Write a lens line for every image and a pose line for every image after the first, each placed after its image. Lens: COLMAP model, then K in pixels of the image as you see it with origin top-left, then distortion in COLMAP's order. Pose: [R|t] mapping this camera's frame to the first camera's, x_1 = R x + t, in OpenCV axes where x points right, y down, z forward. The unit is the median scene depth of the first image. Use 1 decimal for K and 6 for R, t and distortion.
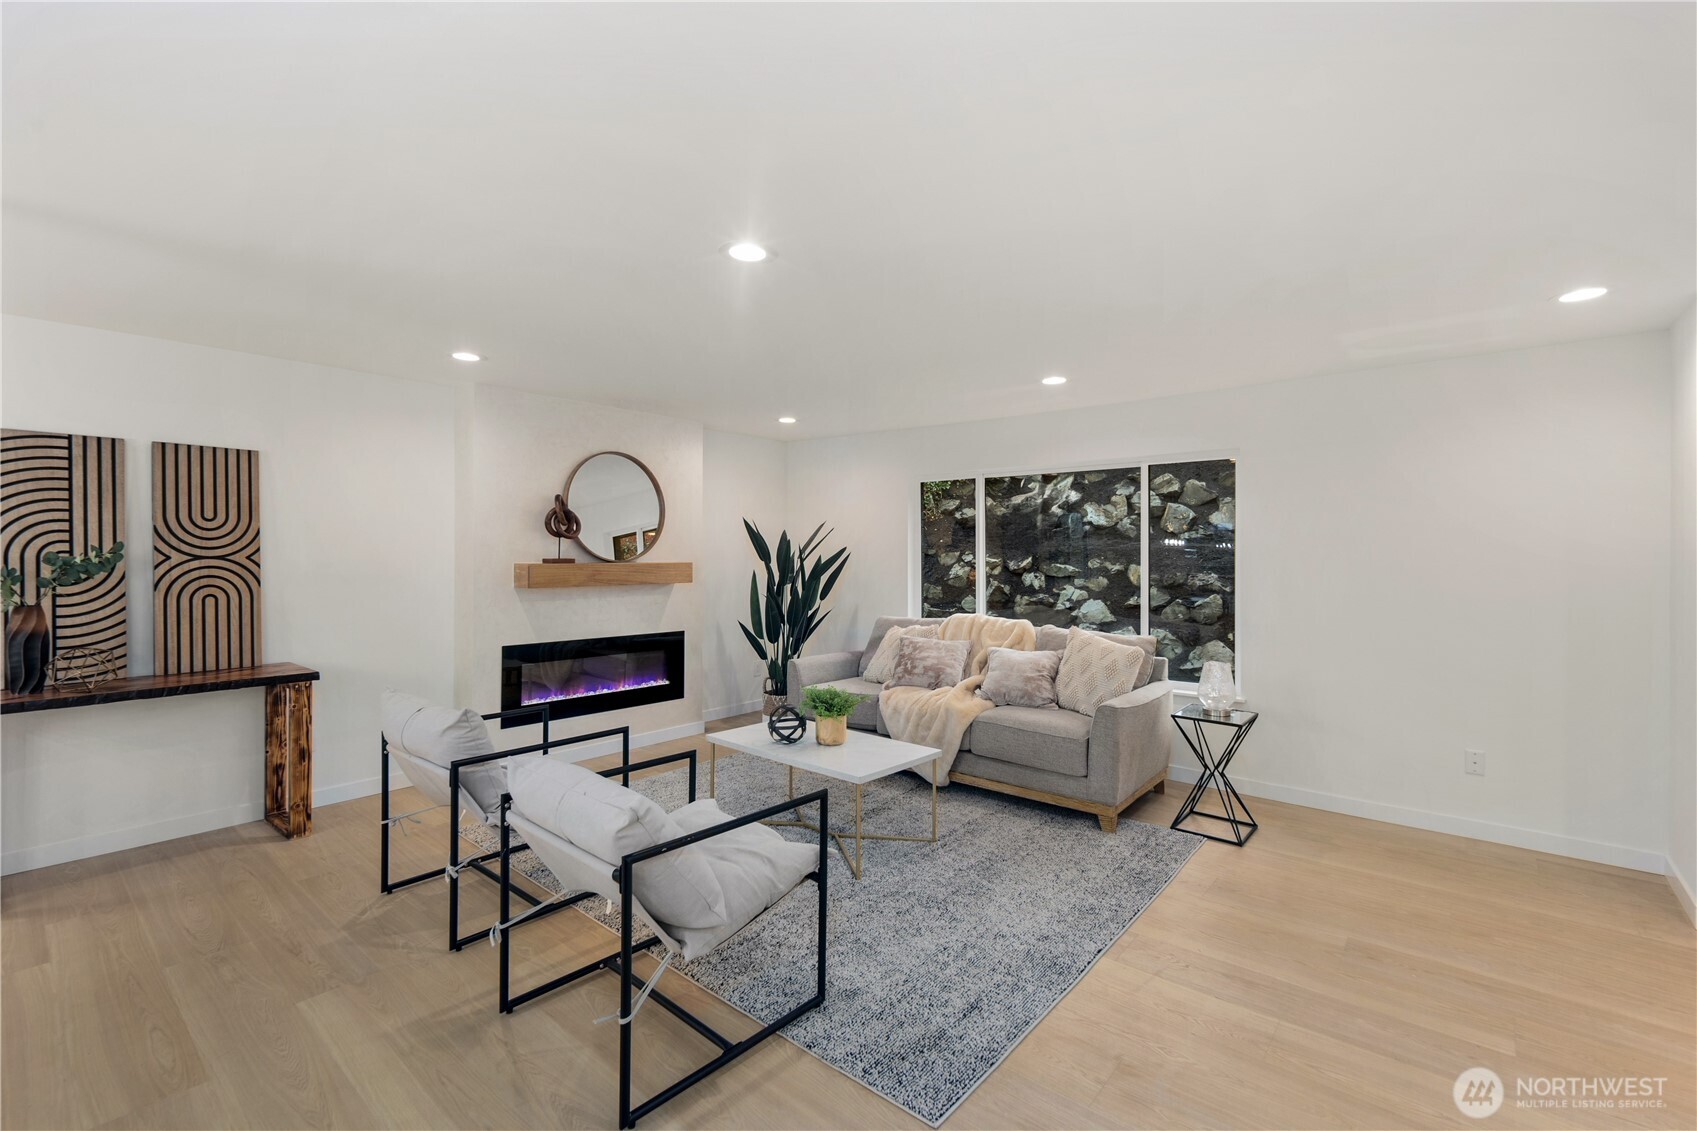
lens RADIAL K [[737.0, 0, 851.7], [0, 737.0, 554.5], [0, 0, 1]] dist [0.002939, -0.002653]
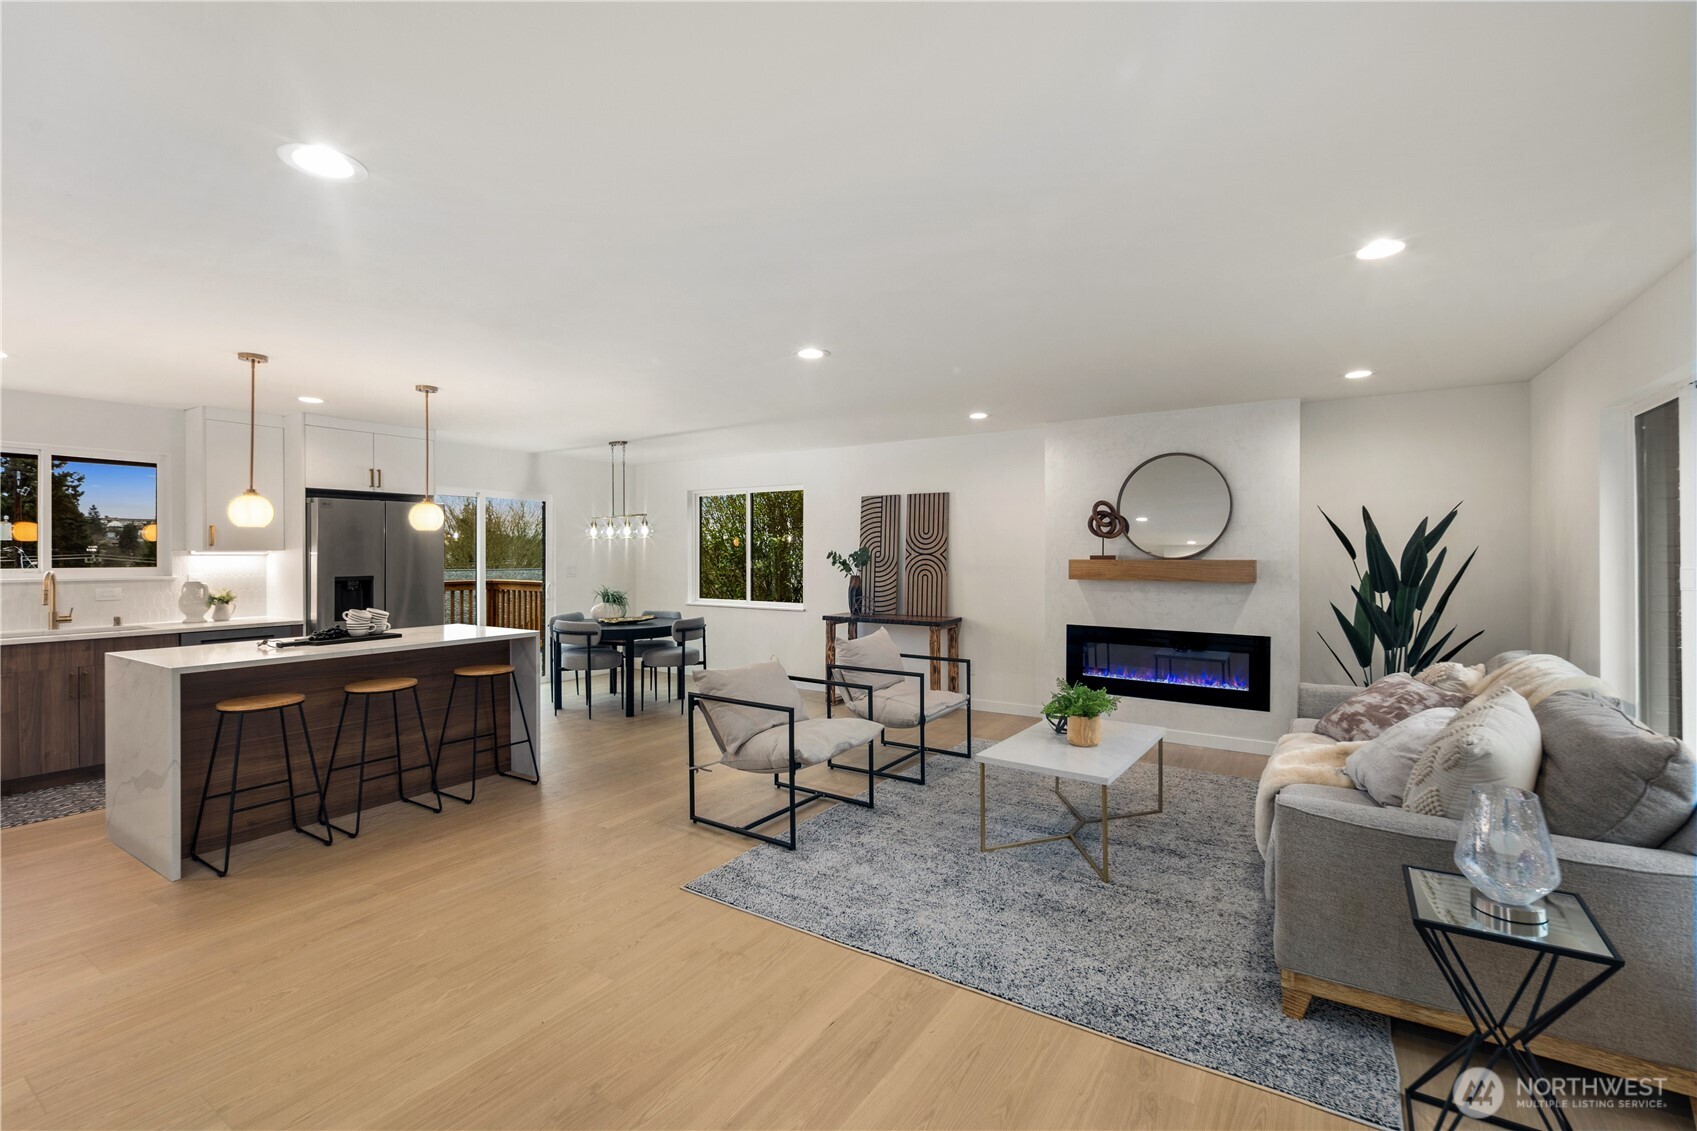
lens RADIAL K [[737.0, 0, 851.7], [0, 737.0, 554.5], [0, 0, 1]] dist [0.002939, -0.002653]
pose [[0.123385, -0.002244, -0.992356, 0.947870], [-0.000131, 0.999997, -0.002277, 0.009291], [0.992359, 0.000411, 0.123384, 0.610646]]
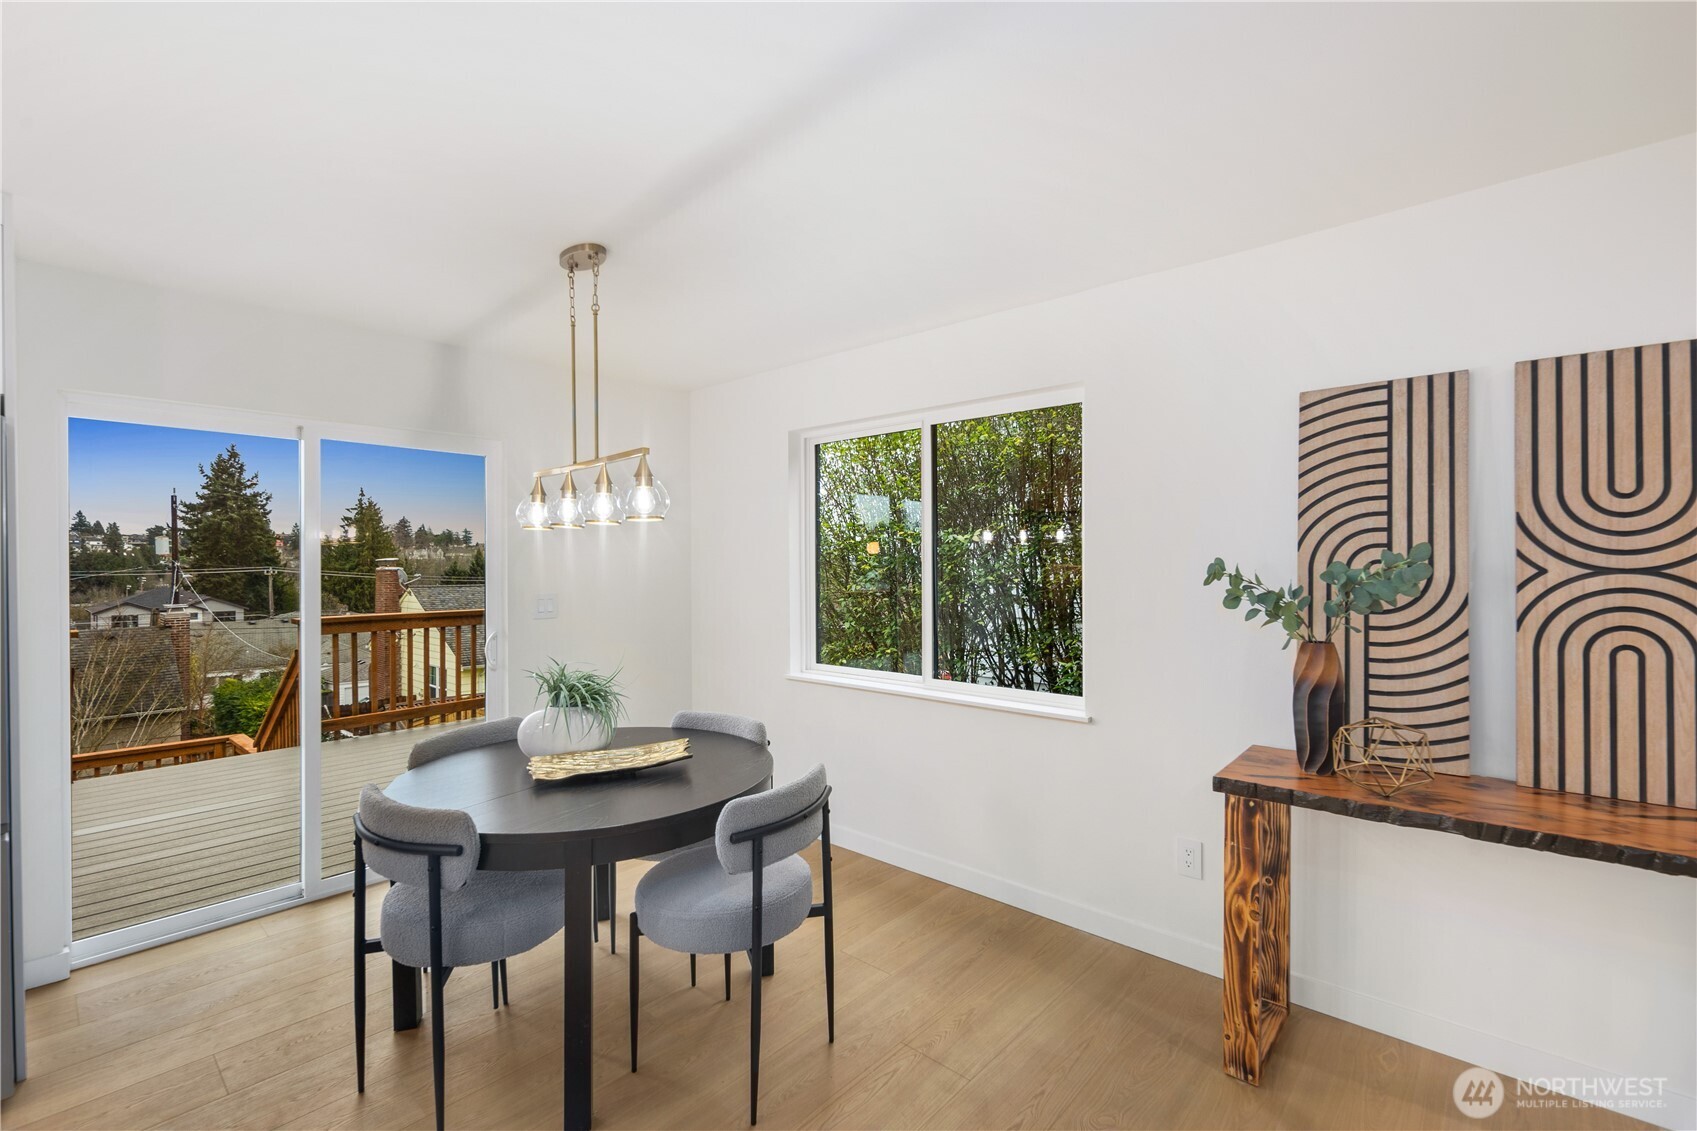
lens RADIAL K [[745.6, 0, 848.5], [0, 745.6, 565.5], [0, 0, 1]] dist [0.001051, -0.000449]
pose [[-0.040063, -0.000940, -0.999197, -0.359551], [0.003200, 0.999994, -0.001069, -0.000717], [0.999192, -0.003240, -0.040060, 0.512637]]
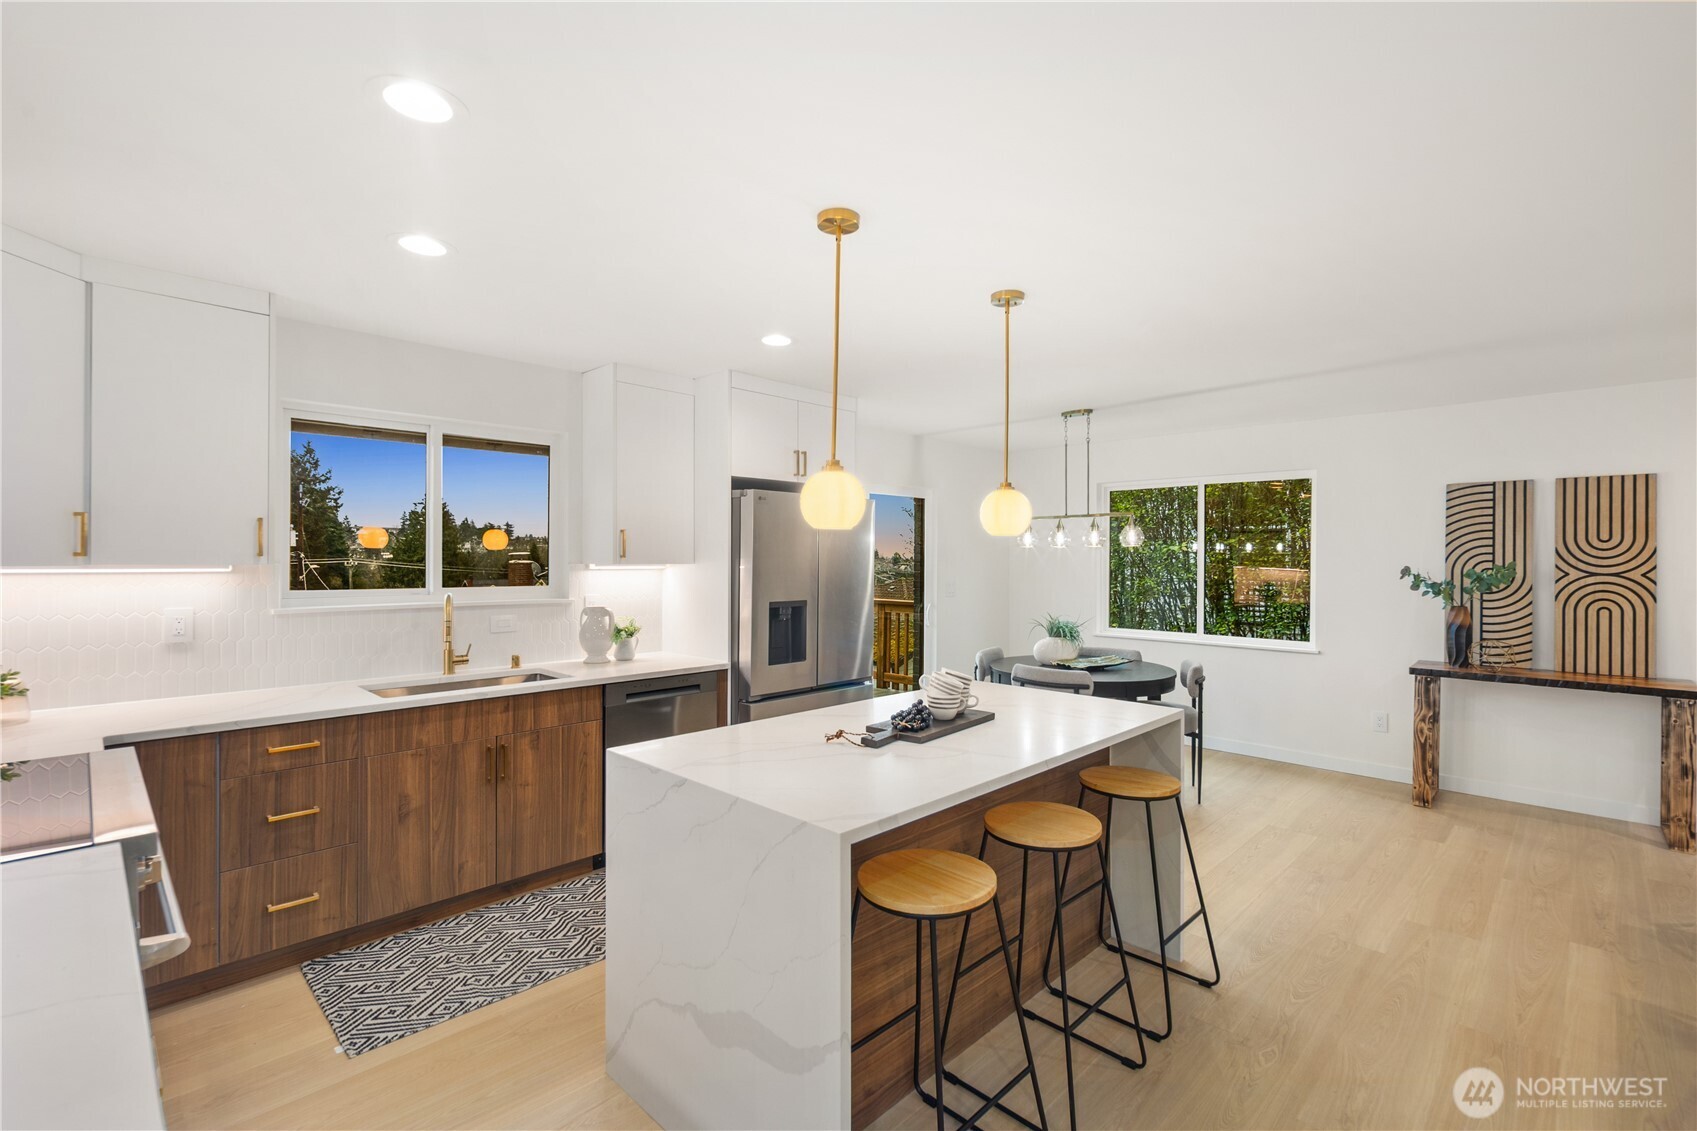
lens RADIAL K [[749.4, 0, 854.8], [0, 749.4, 562.4], [0, 0, 1]] dist [0.001947, -0.000432]
pose [[-0.079240, -0.001100, -0.996855, 0.376947], [-0.006857, 0.999976, -0.000559, -0.006030], [0.996832, 0.006791, -0.079245, -0.055224]]
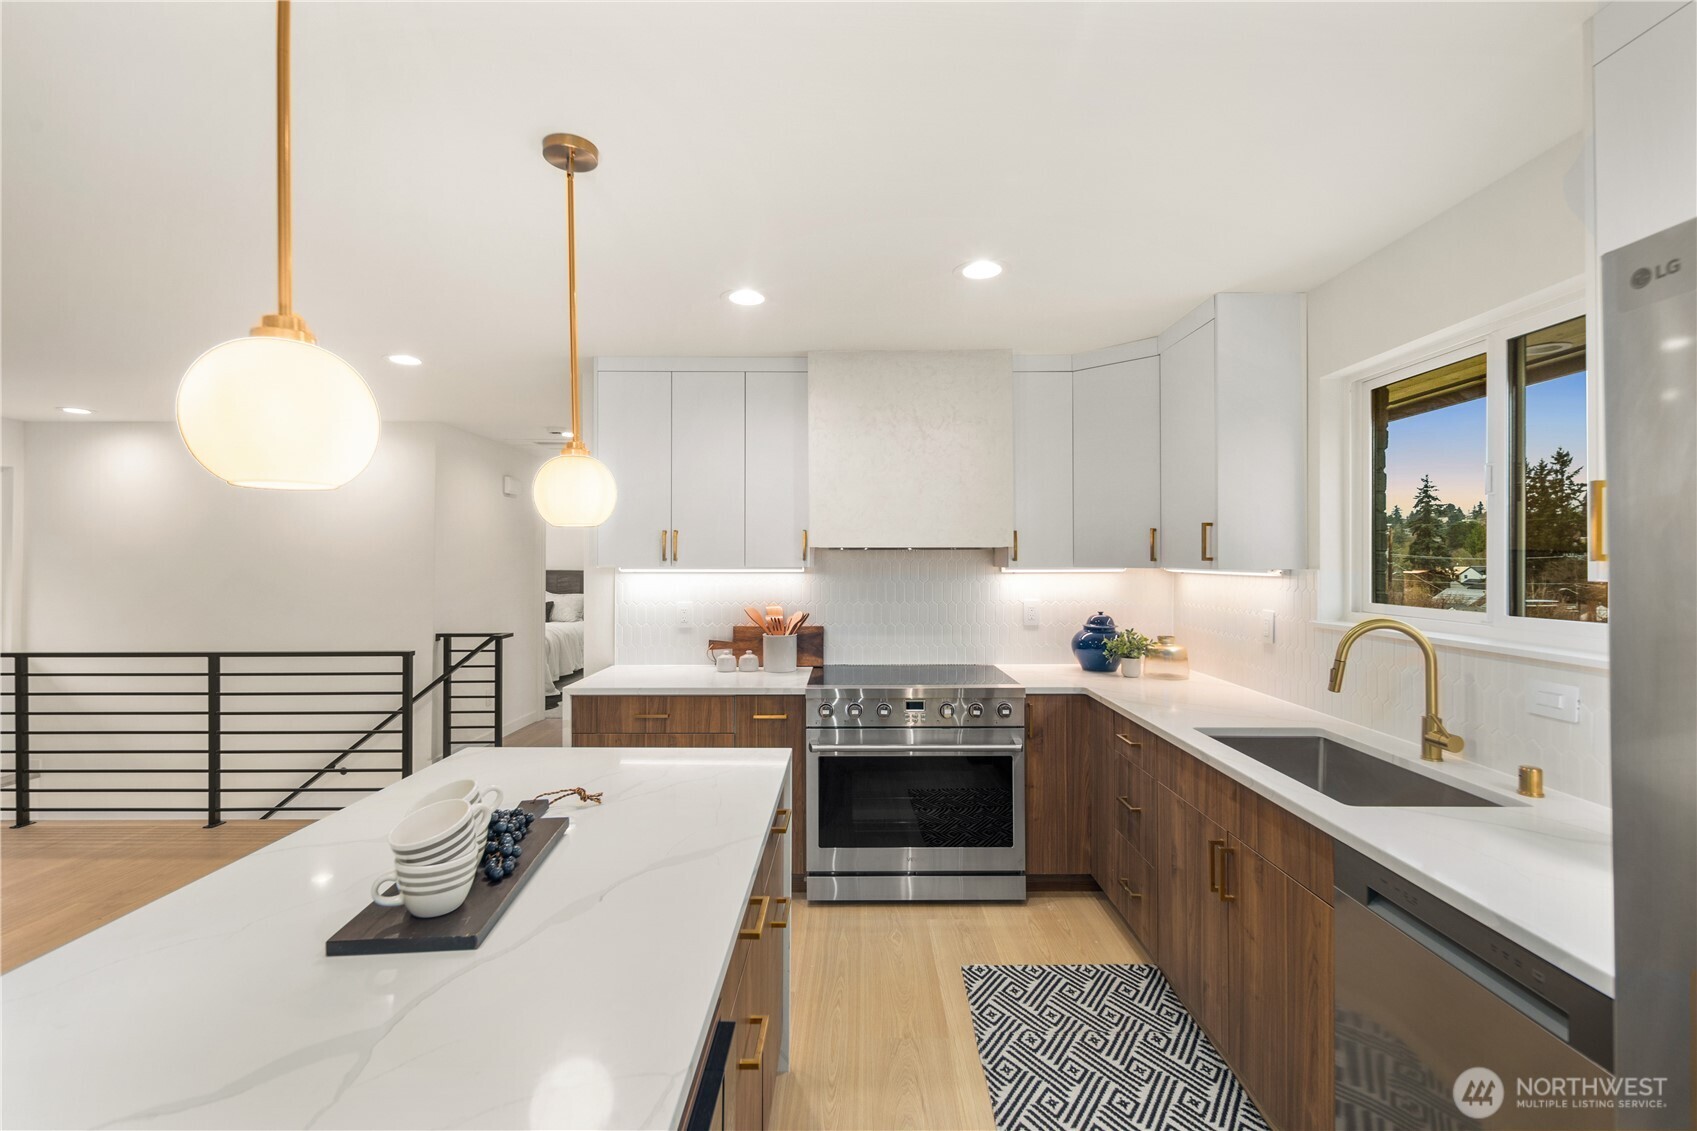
lens RADIAL K [[737.0, 0, 851.7], [0, 737.0, 554.5], [0, 0, 1]] dist [0.002939, -0.002653]
pose [[-0.637317, 0.000892, 0.770601, -0.705034], [-0.001515, 0.999996, -0.002410, -0.013635], [-0.770601, -0.002703, -0.637313, 0.049193]]
